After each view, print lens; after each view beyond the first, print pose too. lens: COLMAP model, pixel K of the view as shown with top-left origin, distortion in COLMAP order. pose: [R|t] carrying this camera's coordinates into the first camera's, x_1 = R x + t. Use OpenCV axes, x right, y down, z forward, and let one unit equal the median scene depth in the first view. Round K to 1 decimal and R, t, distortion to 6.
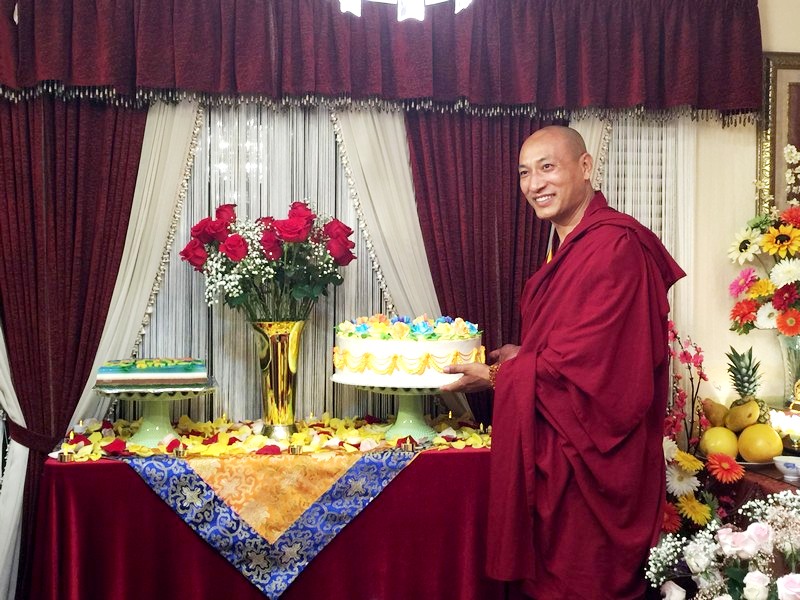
lens RADIAL K [[991.1, 0, 400.0], [0, 991.1, 300.0], [0, 0, 1]] dist [0.002764, 0.000902]
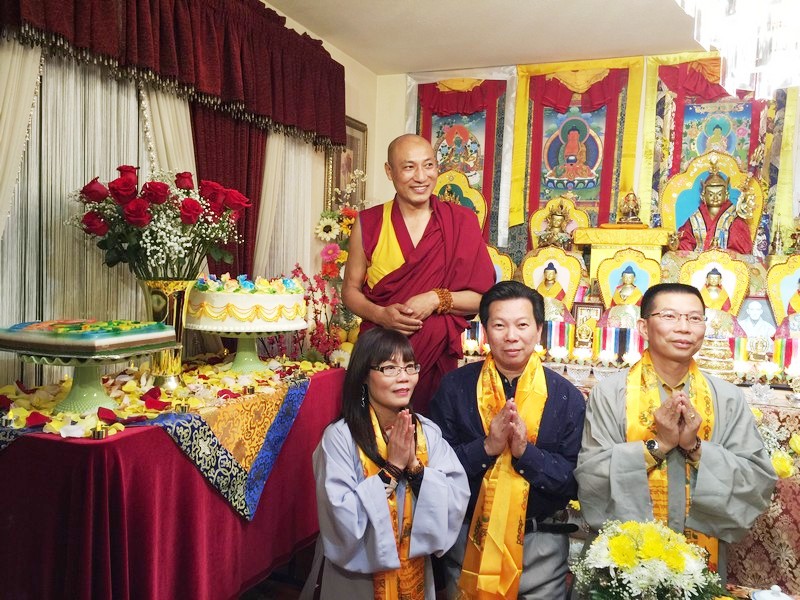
lens RADIAL K [[675.6, 0, 400.0], [0, 675.6, 300.0], [0, 0, 1]] dist [0.069645, -0.107373]
pose [[0.551611, -0.038499, 0.833213, -0.657780], [-0.005604, 0.998741, 0.049857, 0.004538], [-0.834083, -0.032171, 0.550701, 0.408411]]
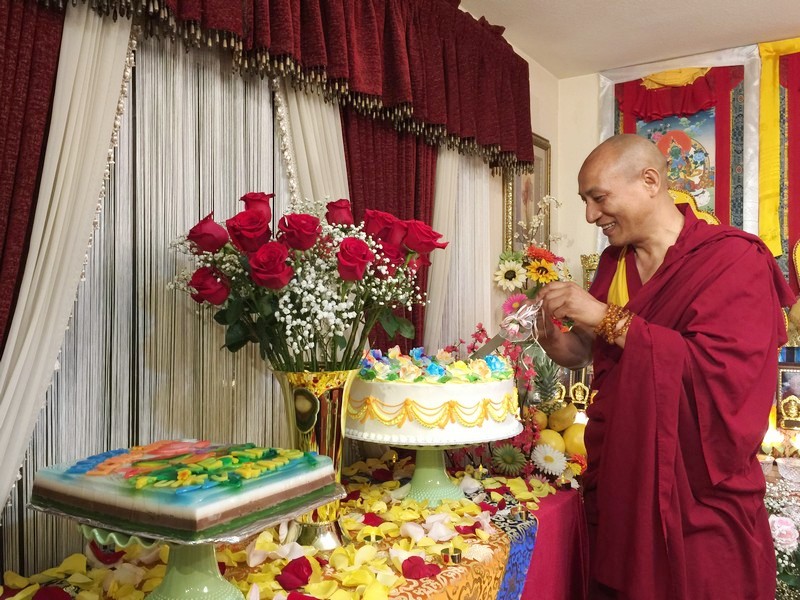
lens RADIAL K [[701.2, 0, 400.0], [0, 701.2, 300.0], [0, 0, 1]] dist [0.012965, -0.001286]
pose [[0.703024, -0.006681, 0.711135, -0.467491], [0.027752, 0.999452, -0.018046, -0.017875], [-0.710624, 0.032422, 0.702824, 0.667251]]
